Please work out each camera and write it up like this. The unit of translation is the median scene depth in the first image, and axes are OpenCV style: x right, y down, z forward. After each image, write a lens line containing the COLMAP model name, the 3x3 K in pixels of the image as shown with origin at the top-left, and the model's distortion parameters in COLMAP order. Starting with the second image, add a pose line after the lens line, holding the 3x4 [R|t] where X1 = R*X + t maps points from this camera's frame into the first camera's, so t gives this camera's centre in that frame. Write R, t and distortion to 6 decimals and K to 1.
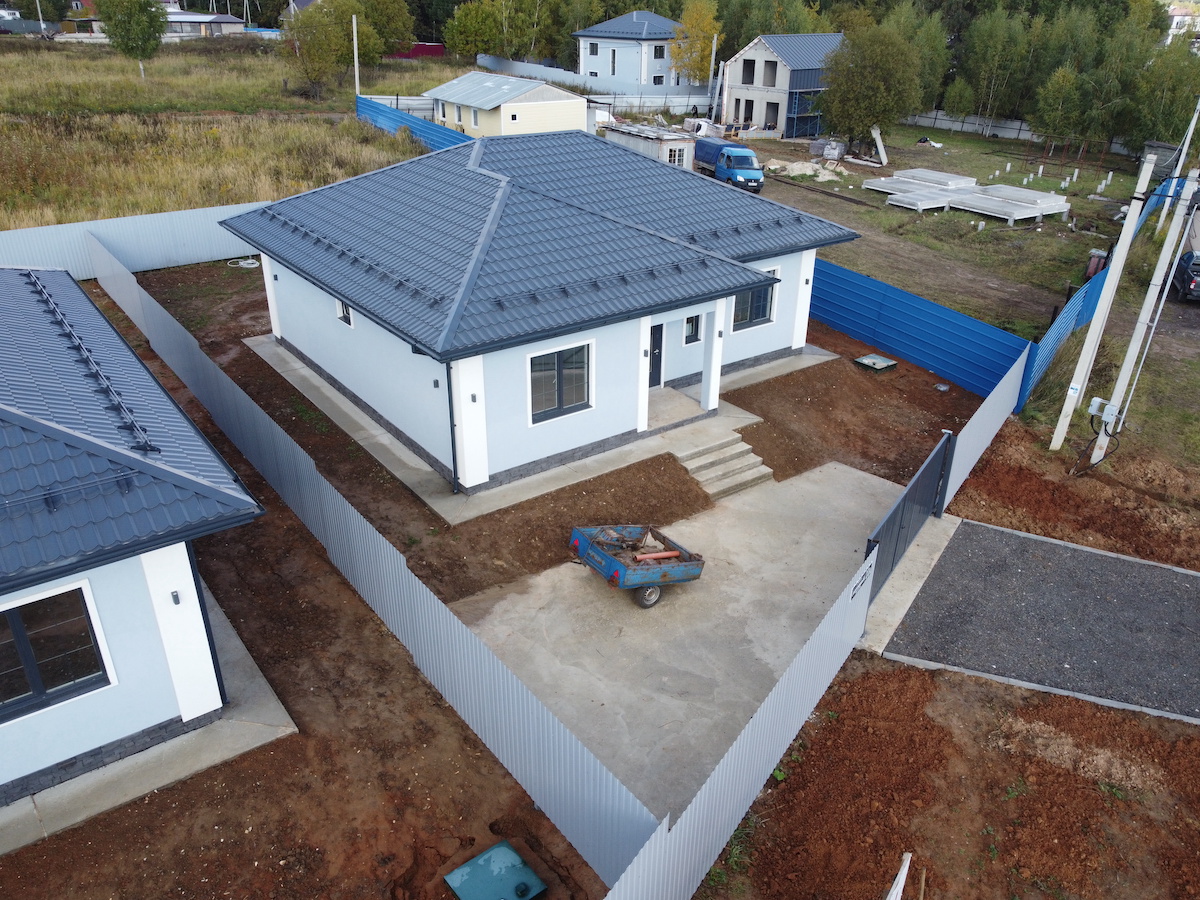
lens RADIAL K [[912.4, 0, 597.2], [0, 912.4, 453.2], [0, 0, 1]] dist [-0.001317, -0.000844]
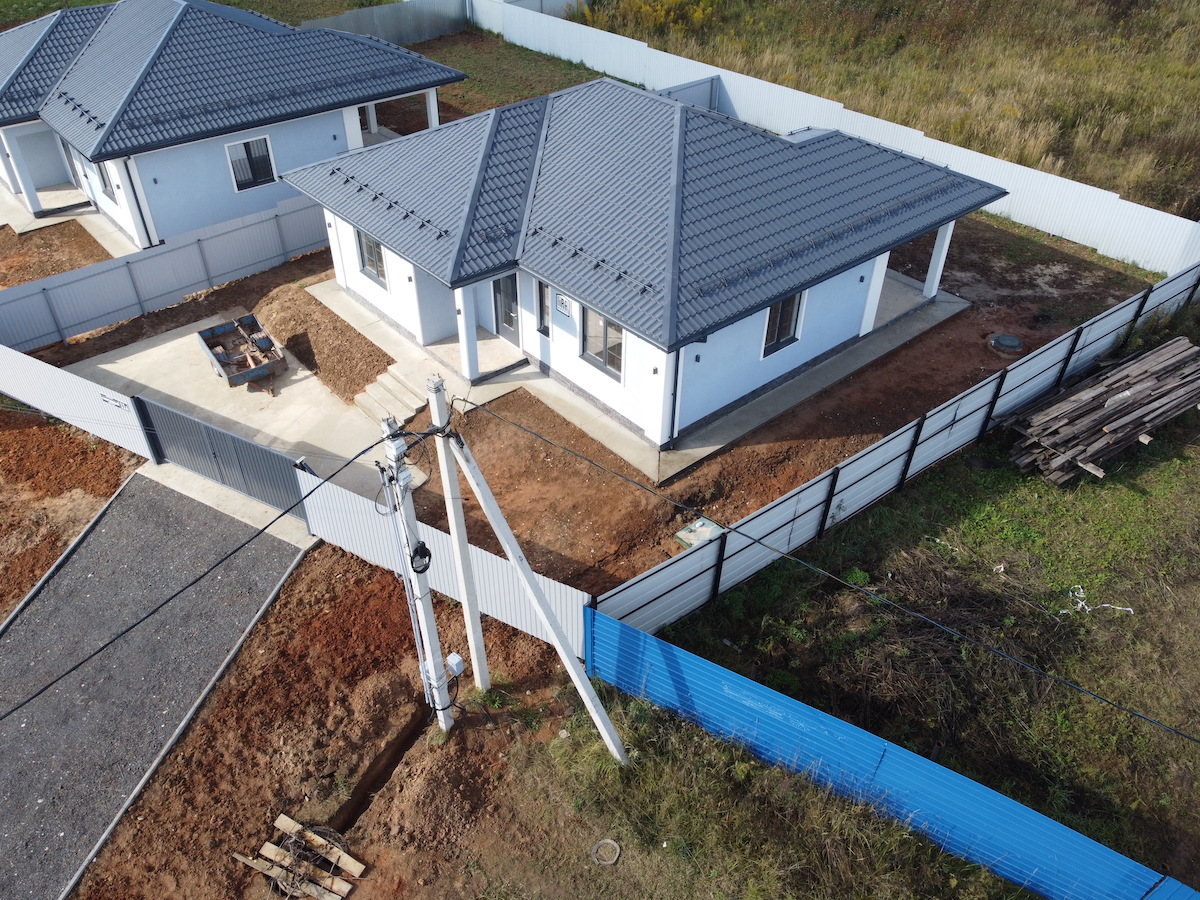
lens RADIAL K [[912.4, 0, 596.2], [0, 912.4, 453.1], [0, 0, 1]] dist [-0.001317, -0.000844]
pose [[0.075787, 0.605798, -0.792000, 1.030948], [-0.453217, 0.728425, 0.513801, -0.596959], [0.888173, 0.320009, 0.329763, 0.816968]]
